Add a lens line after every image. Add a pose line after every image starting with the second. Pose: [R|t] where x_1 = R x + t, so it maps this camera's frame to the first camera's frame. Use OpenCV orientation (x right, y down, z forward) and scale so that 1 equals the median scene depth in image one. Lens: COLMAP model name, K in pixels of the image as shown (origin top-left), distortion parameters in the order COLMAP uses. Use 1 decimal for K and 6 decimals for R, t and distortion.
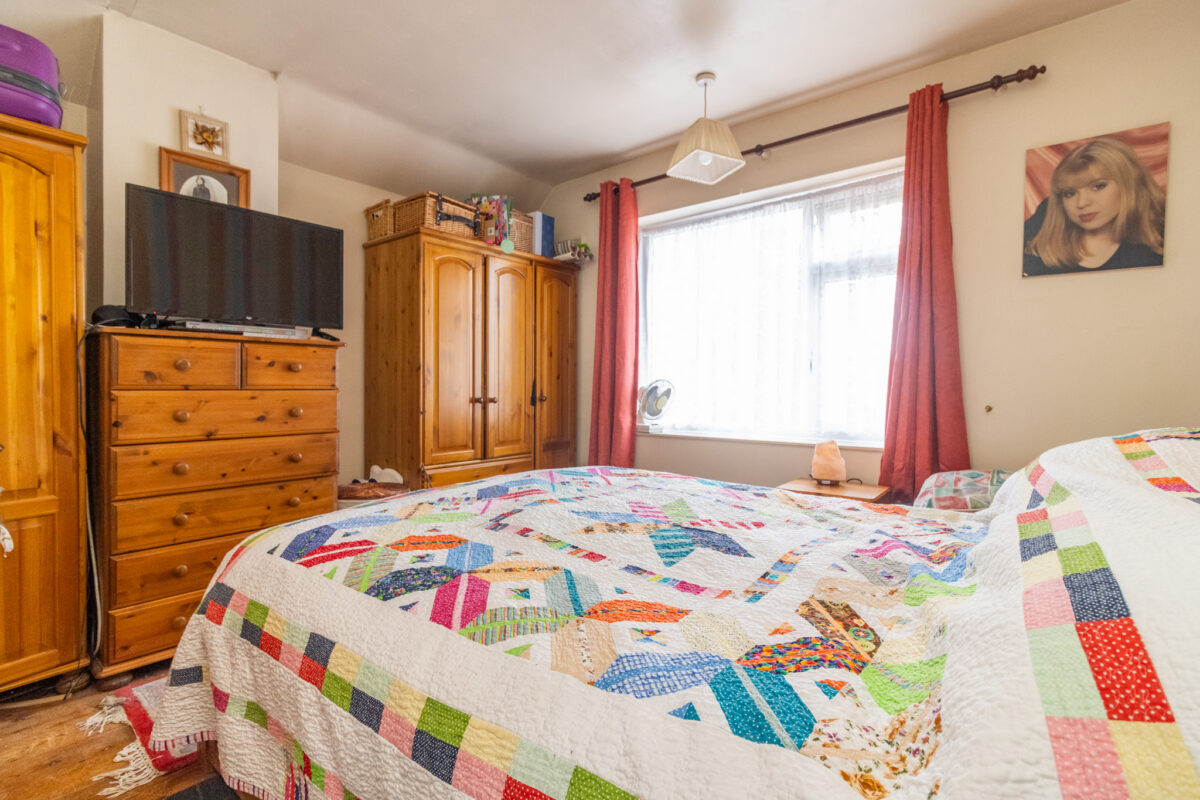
lens RADIAL K [[558.7, 0, 600.6], [0, 558.7, 397.1], [0, 0, 1]] dist [0.004249, 0.000801]
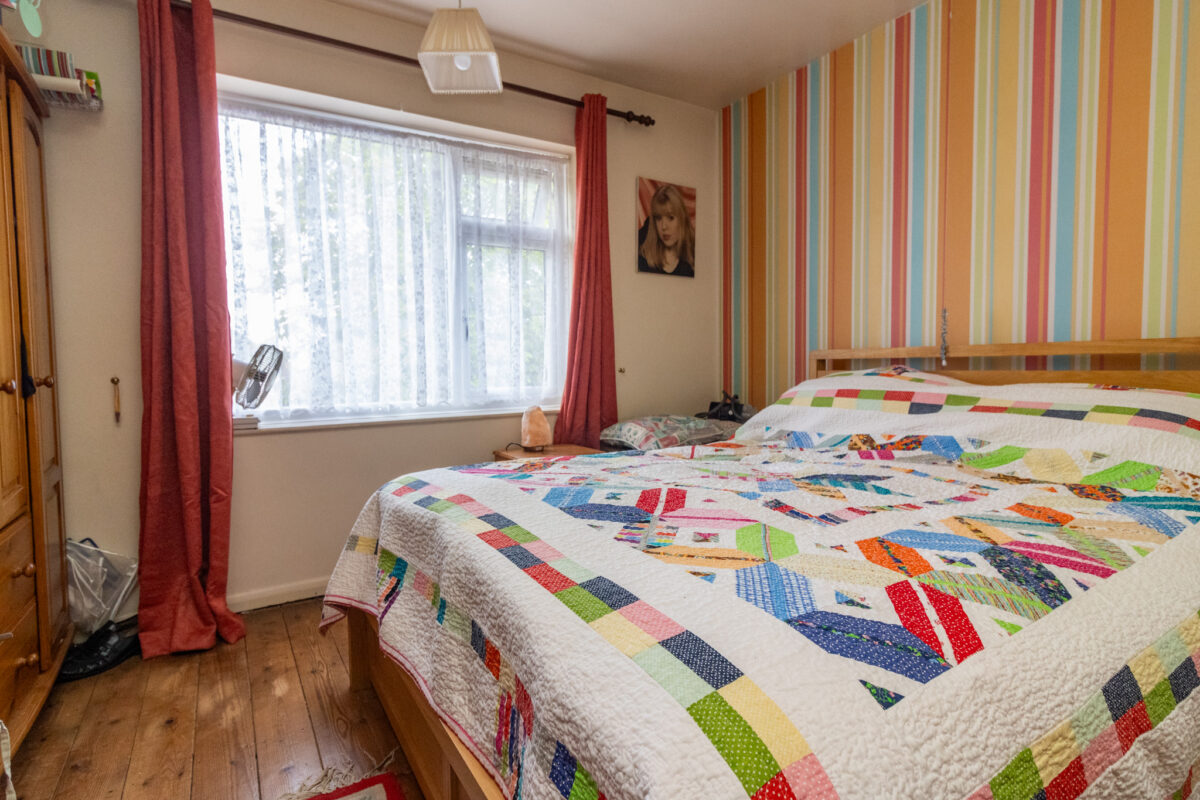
lens RADIAL K [[591.2, 0, 600.7], [0, 591.2, 396.5], [0, 0, 1]] dist [-0.003393, -0.000288]
pose [[0.329761, -0.061622, 0.942051, -0.657775], [0.030045, 0.998047, 0.054767, 0.004977], [-0.943586, 0.010244, 0.330968, 0.643000]]
